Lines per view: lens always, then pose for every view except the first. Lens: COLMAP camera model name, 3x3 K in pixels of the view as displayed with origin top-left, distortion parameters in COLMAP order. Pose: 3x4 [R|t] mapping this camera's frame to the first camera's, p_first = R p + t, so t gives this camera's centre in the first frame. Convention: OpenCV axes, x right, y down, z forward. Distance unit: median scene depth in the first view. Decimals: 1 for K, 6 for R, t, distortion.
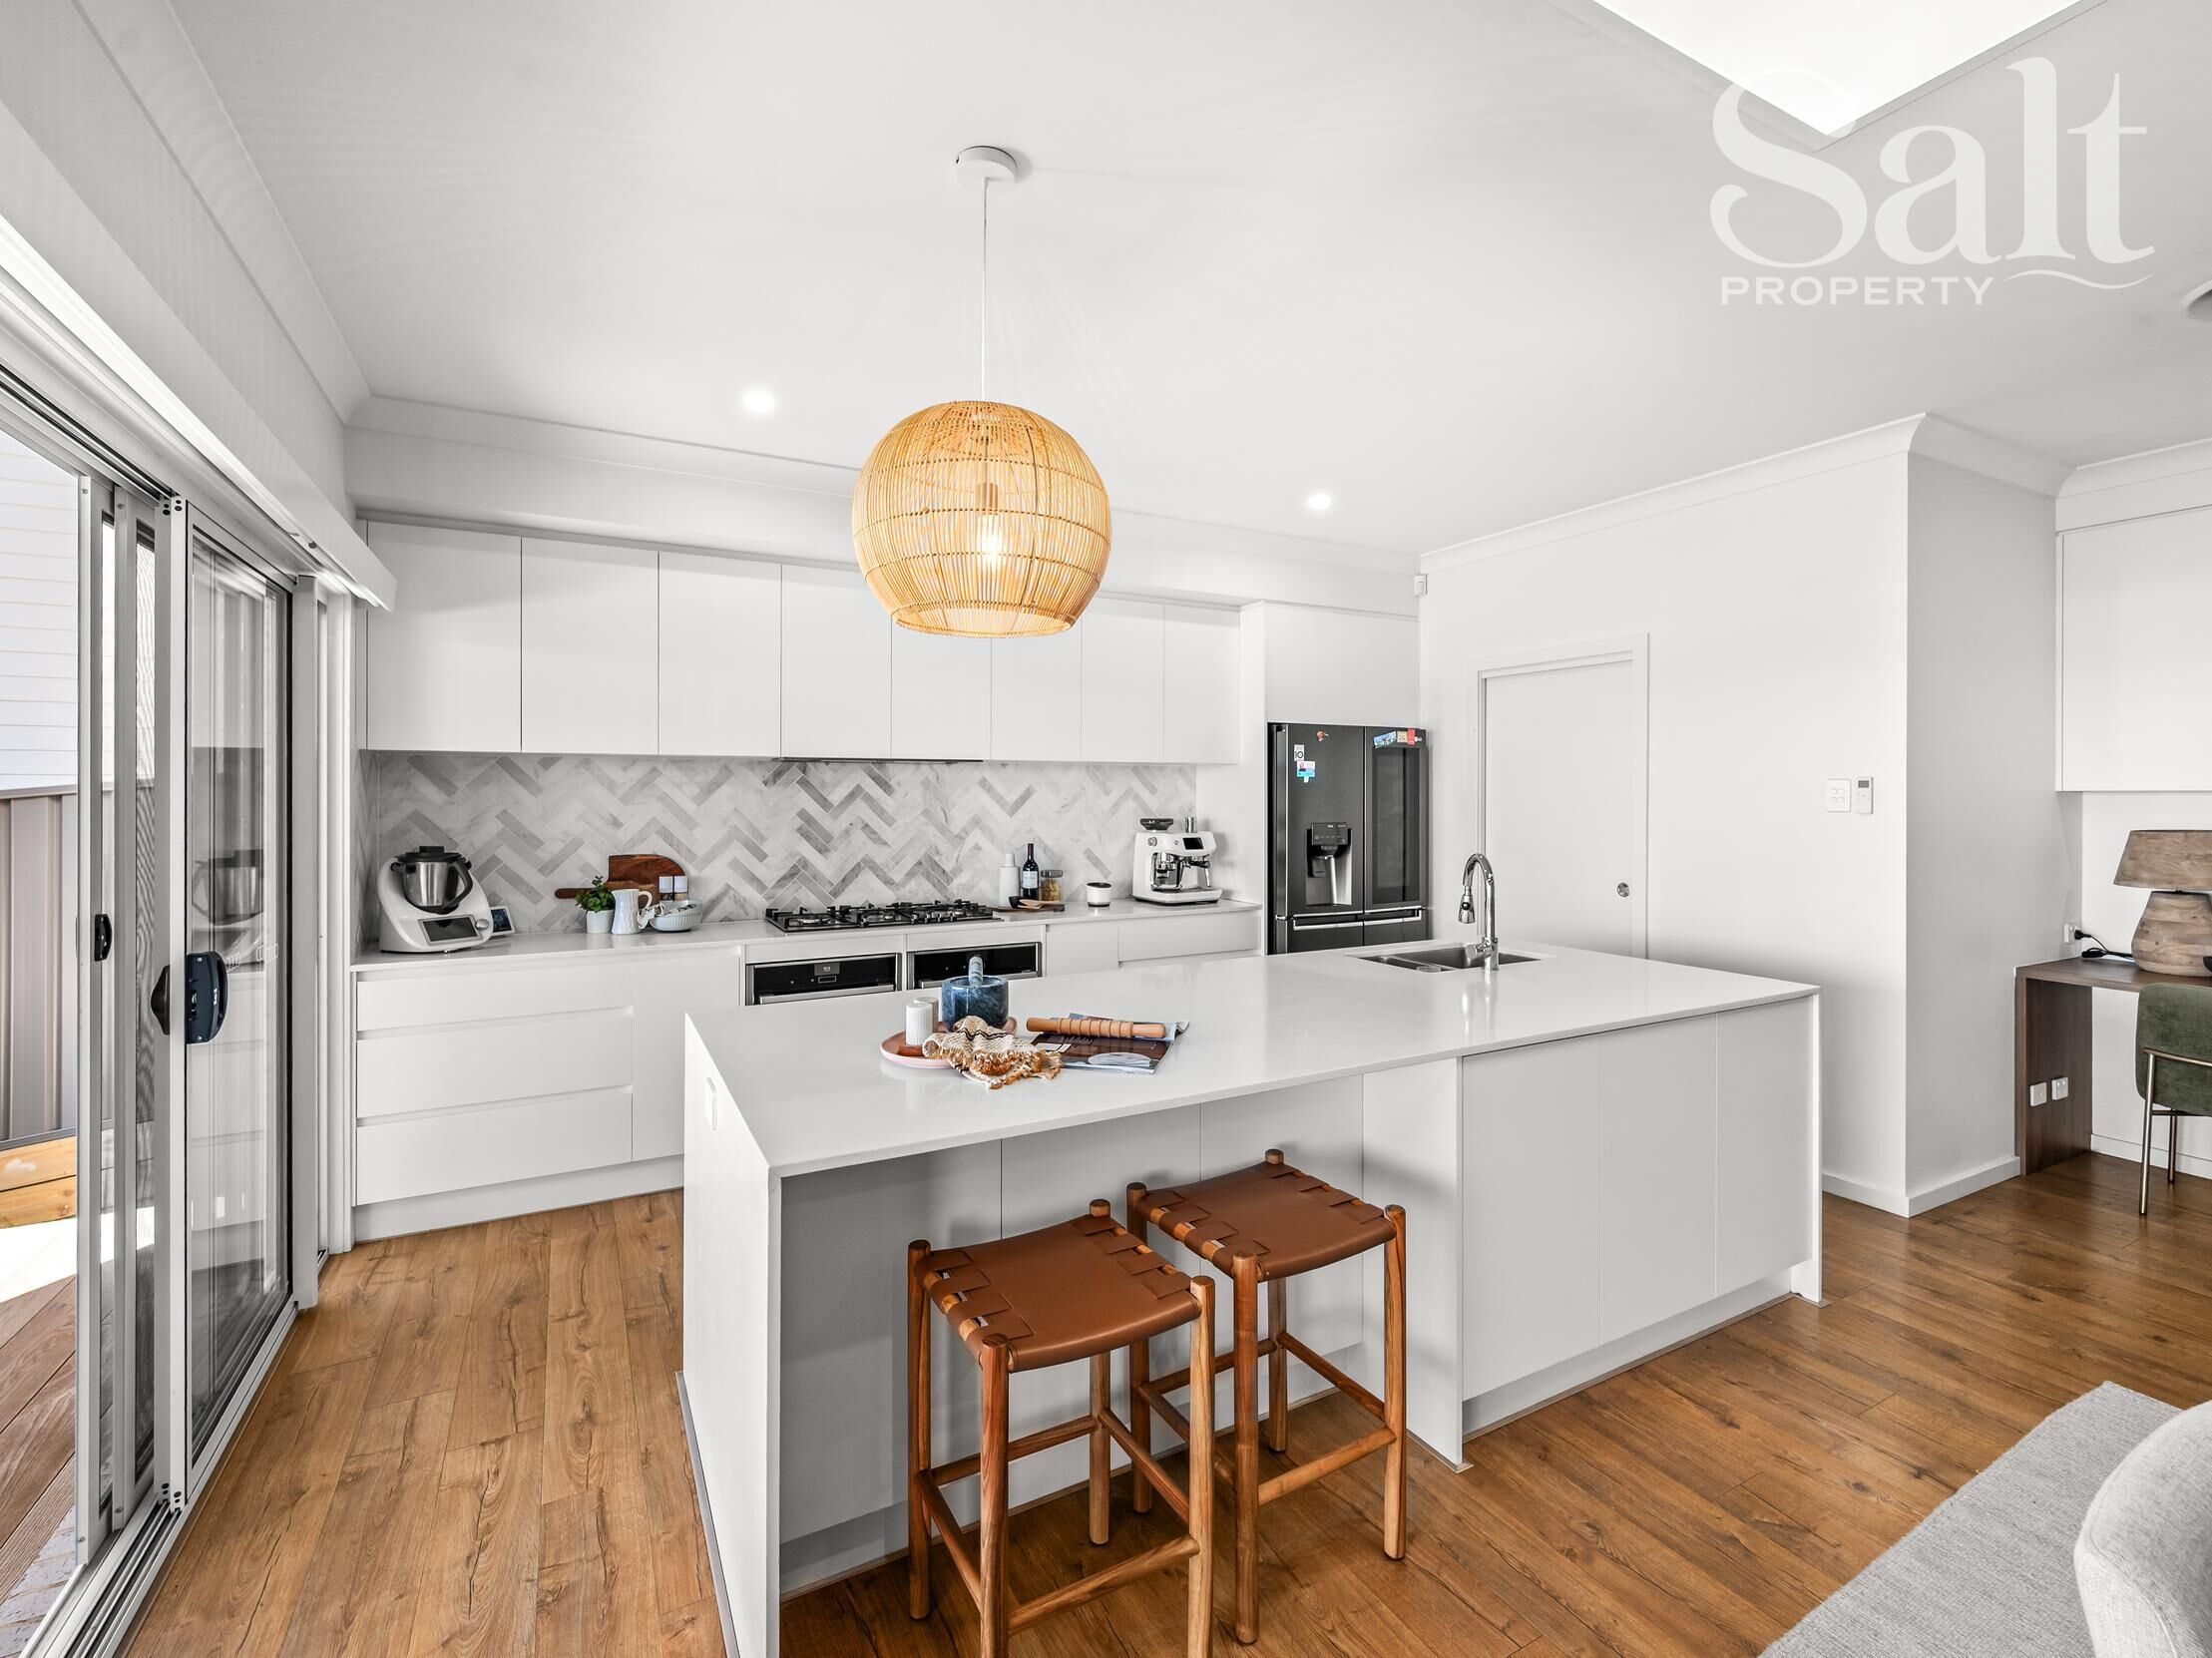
lens RADIAL K [[981.6, 0, 1101.3], [0, 981.6, 796.0], [0, 0, 1]] dist [-0.001827, 0.000263]
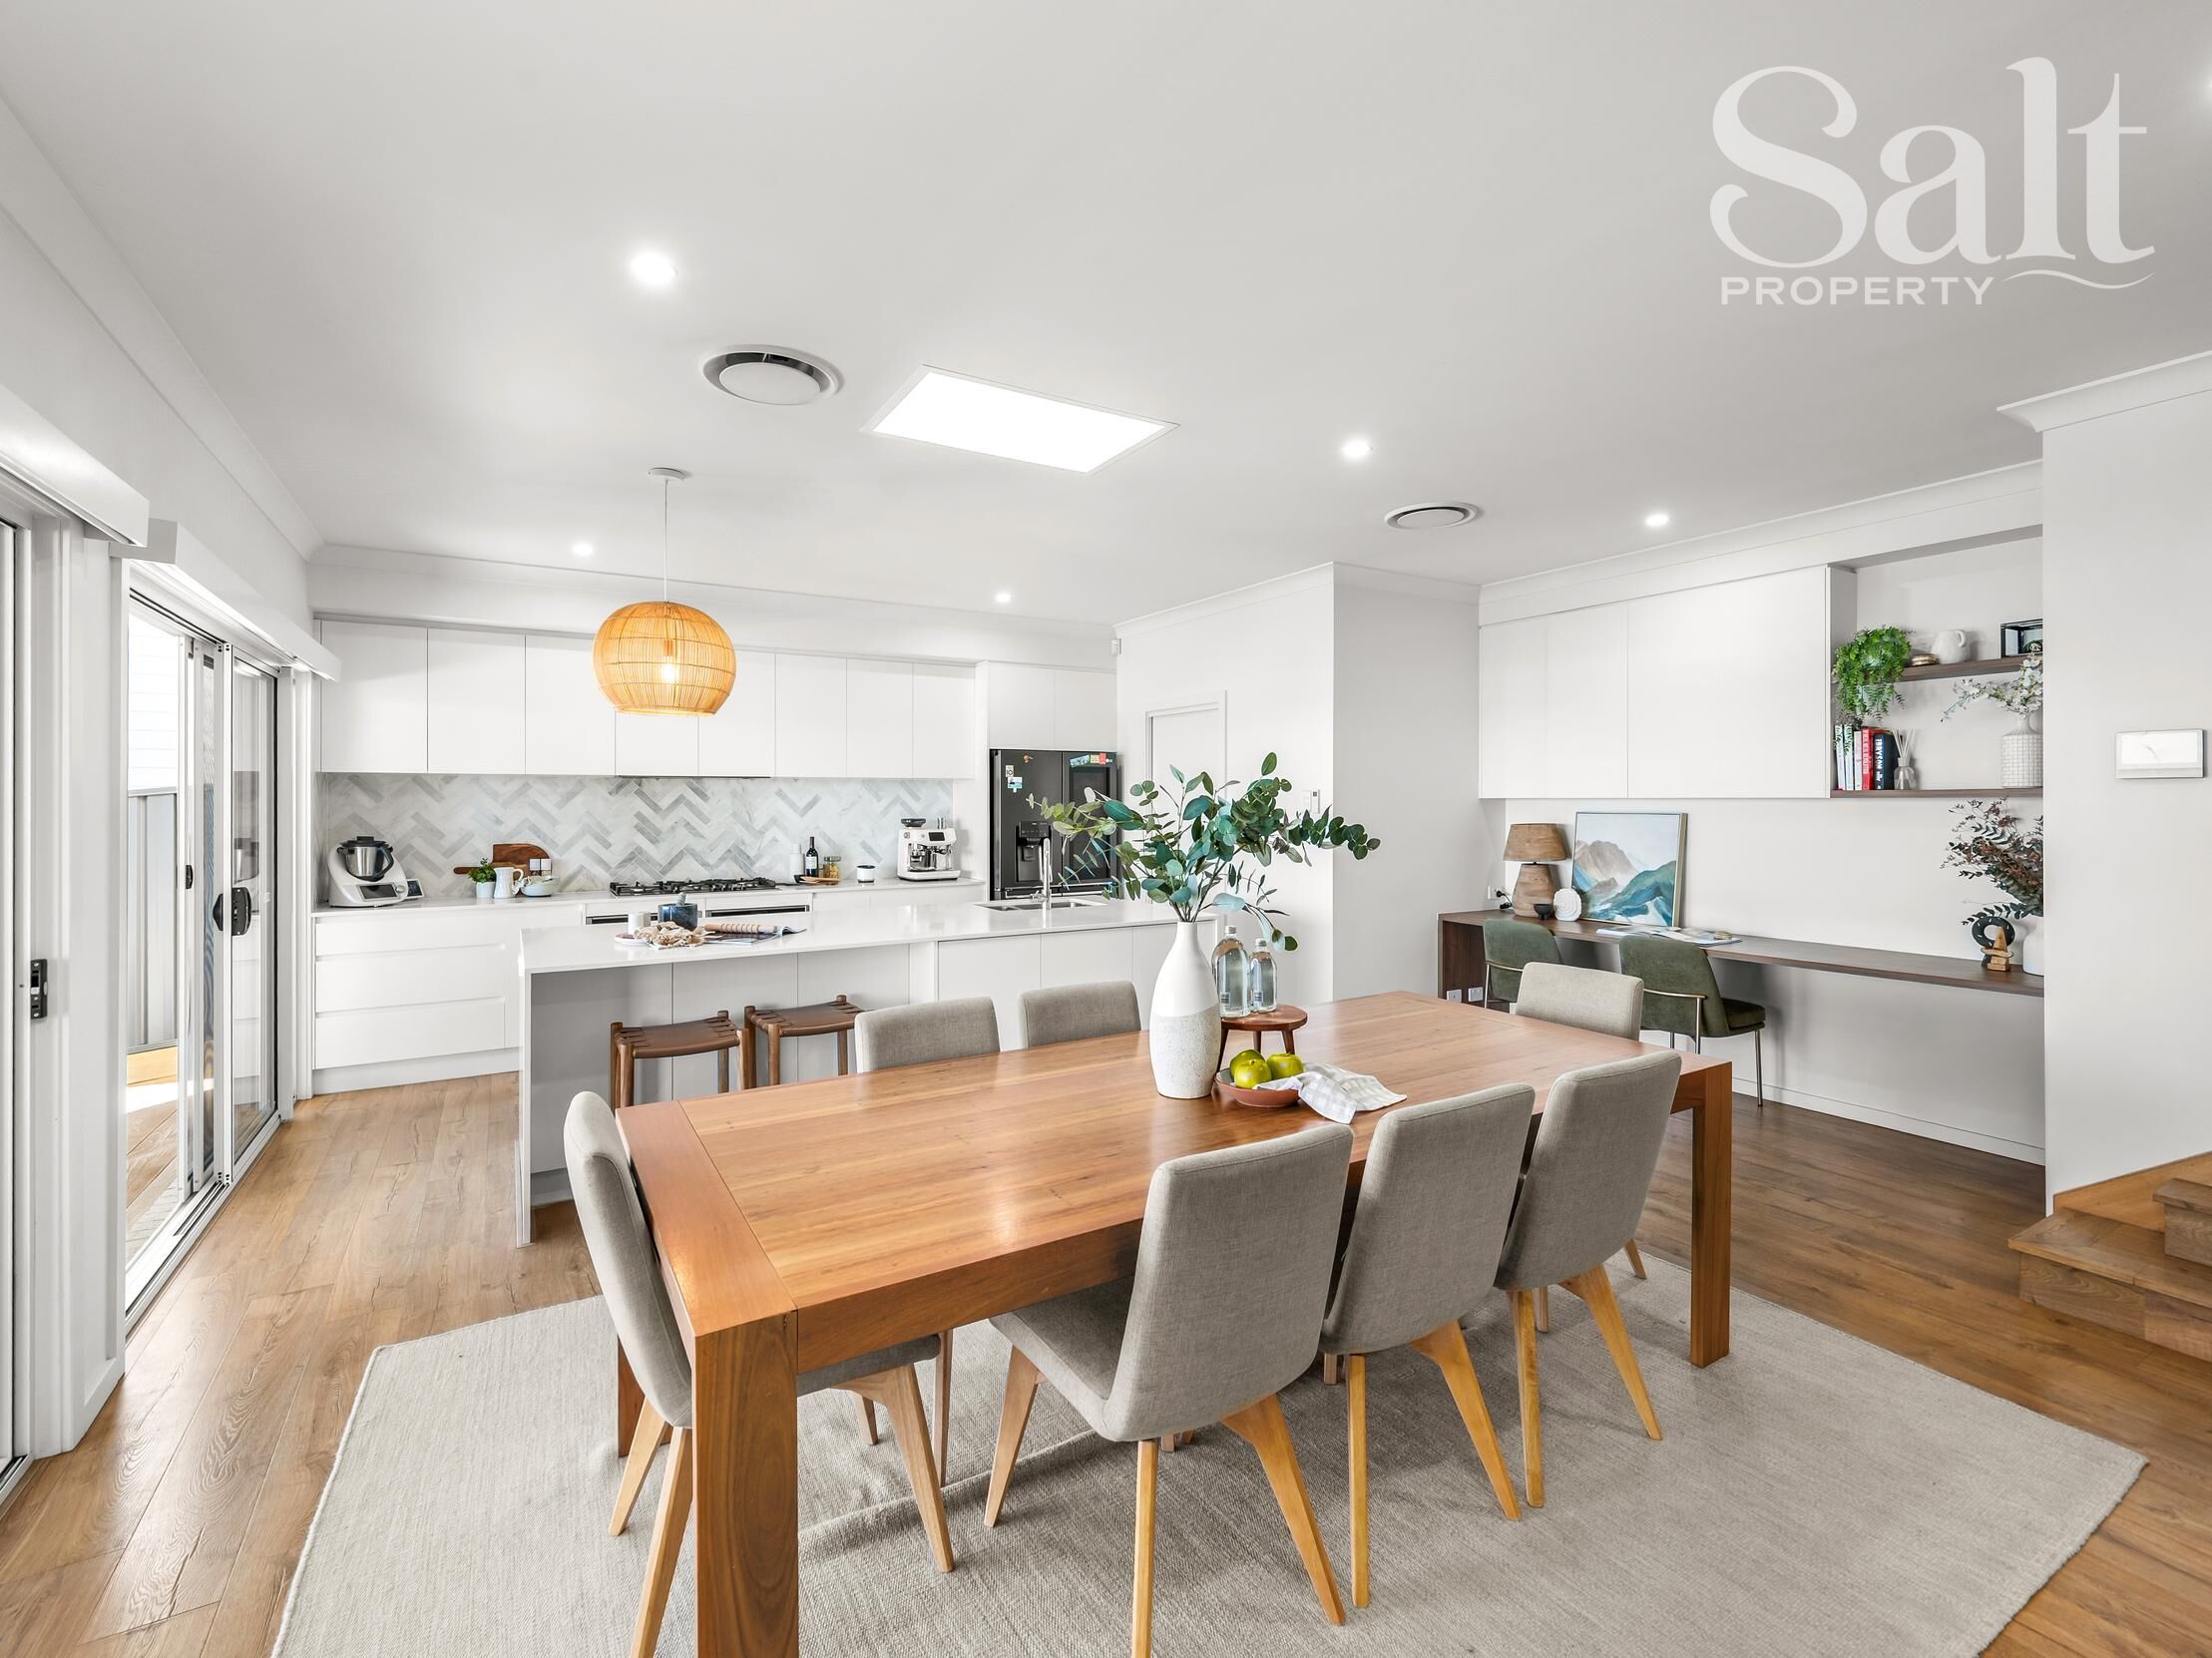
lens RADIAL K [[981.6, 0, 1101.0], [0, 981.6, 801.8], [0, 0, 1]] dist [-0.001827, 0.000263]
pose [[0.998806, -0.001009, 0.048838, 0.331106], [0.001020, 0.999999, -0.000204, 0.000045], [-0.048838, 0.000254, 0.998807, -0.498024]]
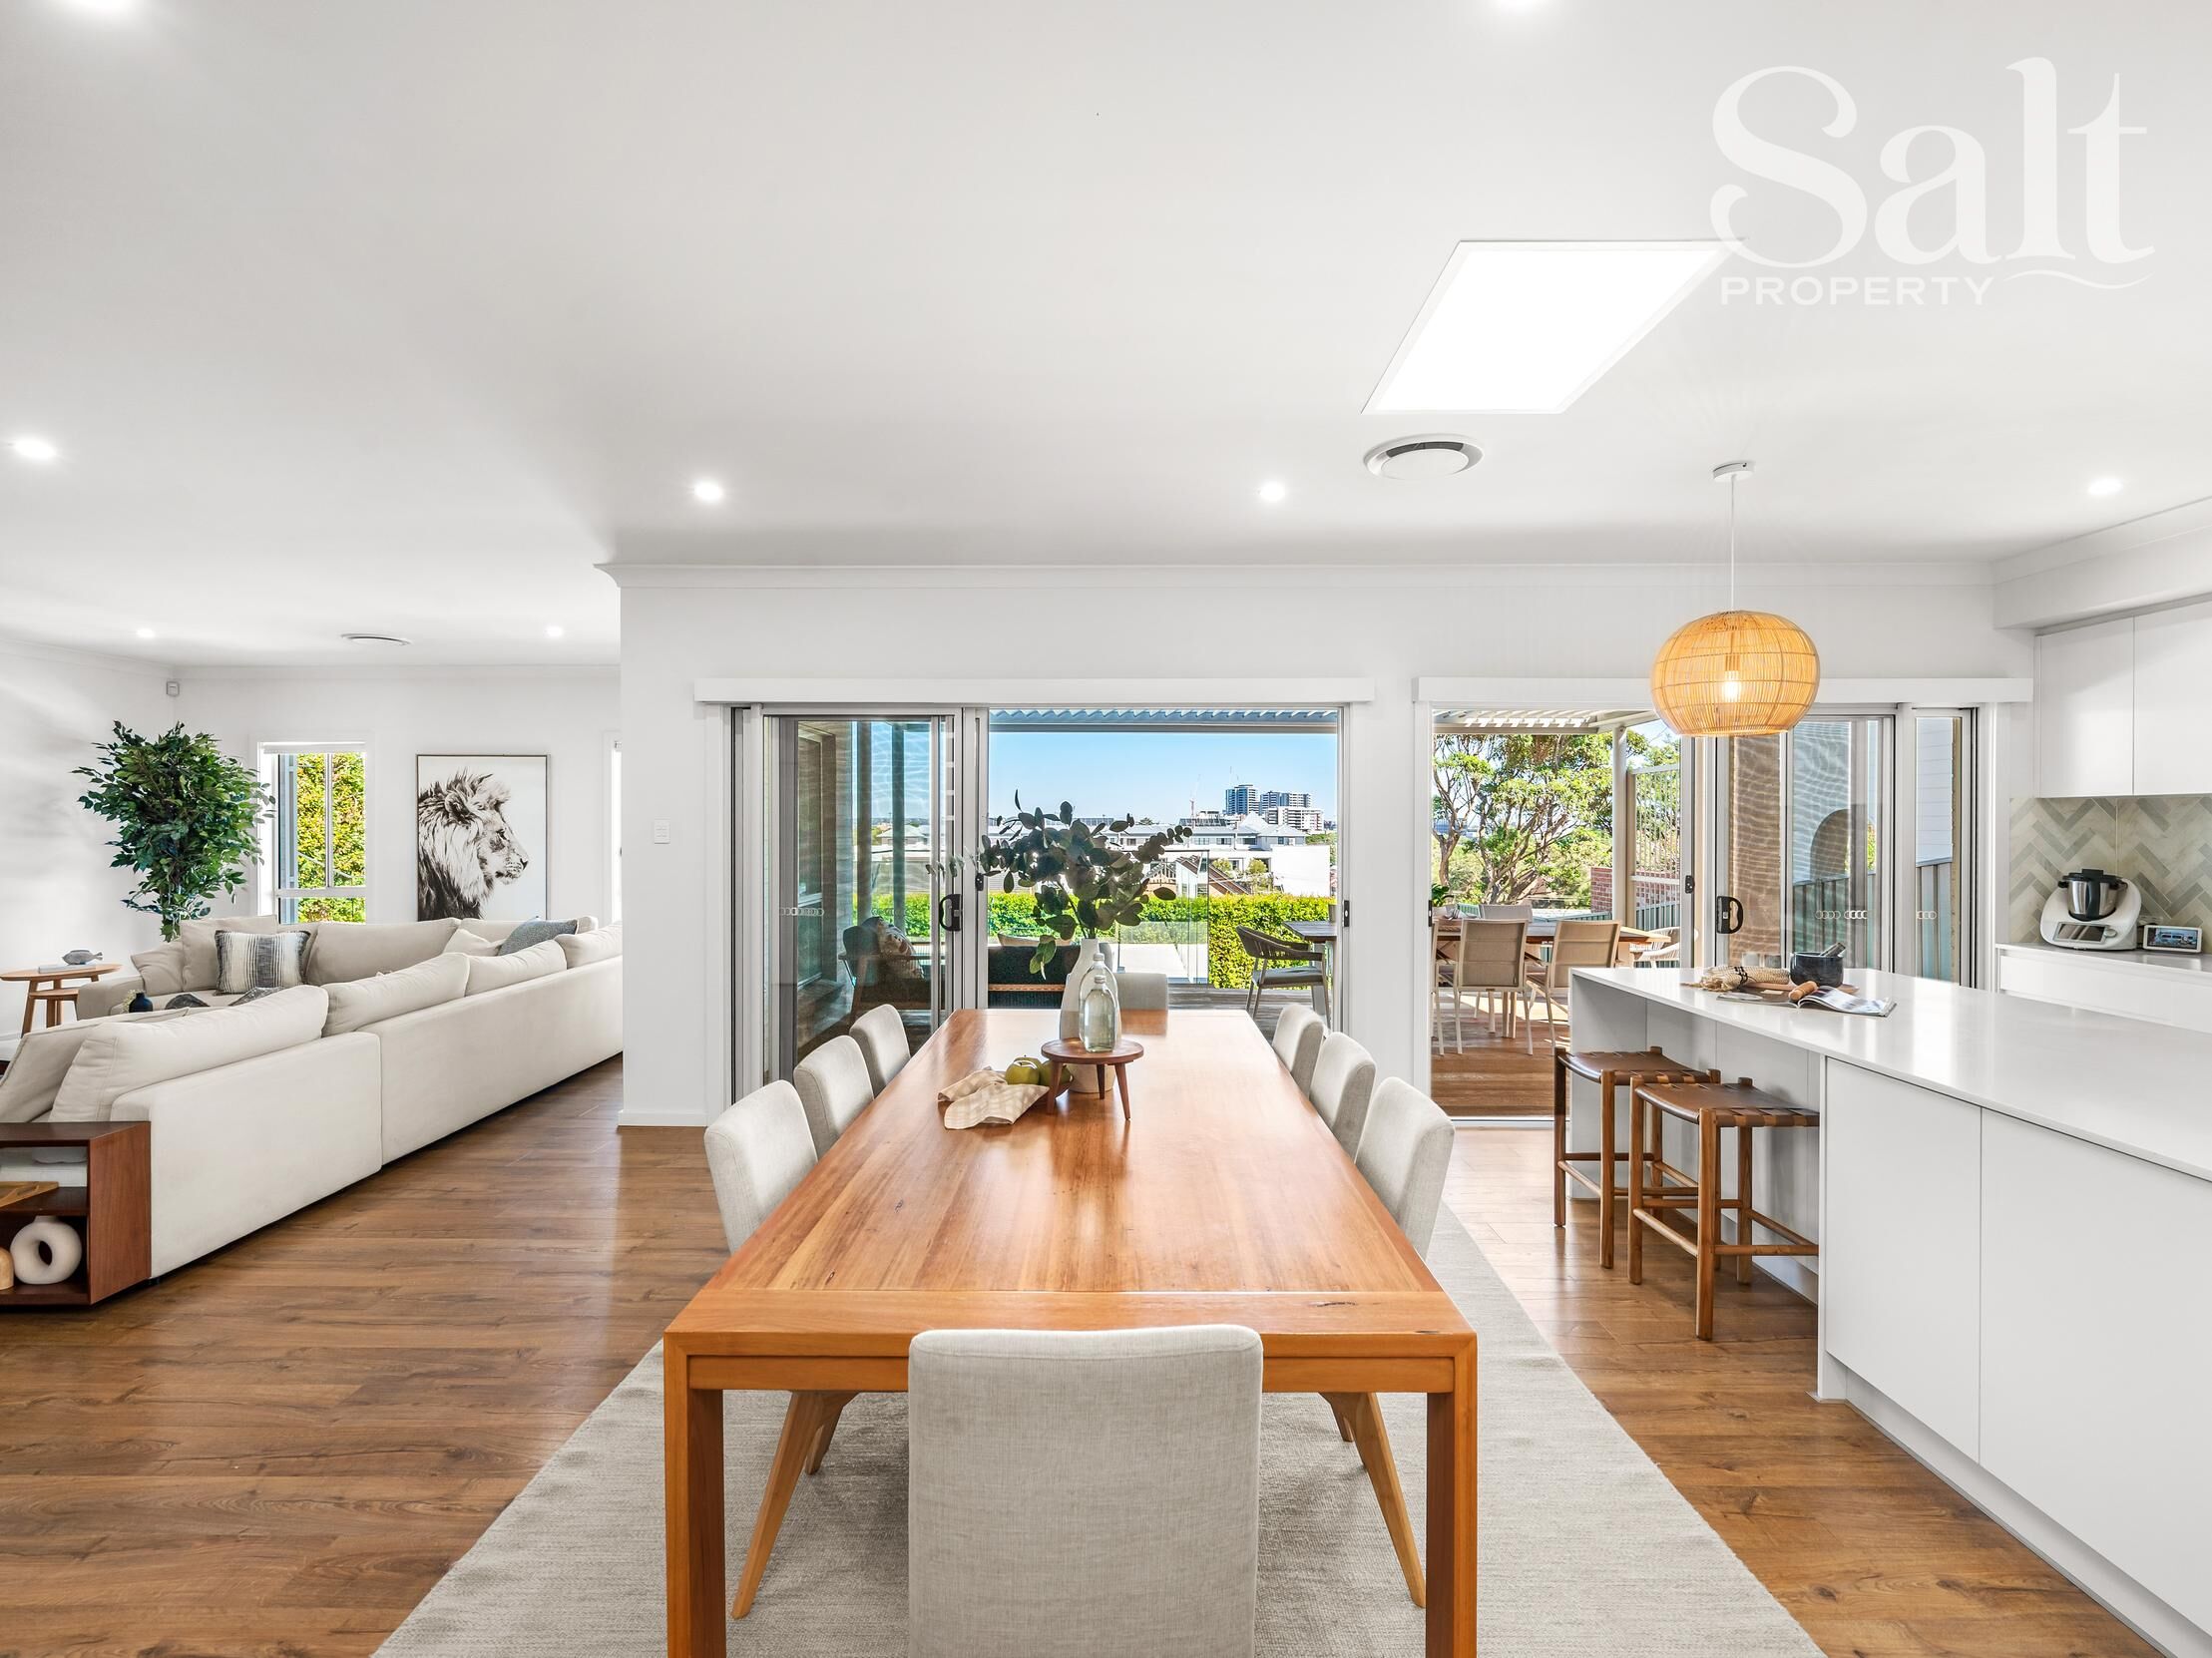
lens RADIAL K [[1030.1, 0, 1090.9], [0, 1030.1, 830.7], [0, 0, 1]] dist [0.004105, -0.001481]
pose [[-0.491911, 0.004646, -0.870633, 1.062354], [-0.001999, 0.999977, 0.006465, -0.005882], [0.870643, 0.004920, -0.491890, 0.476251]]
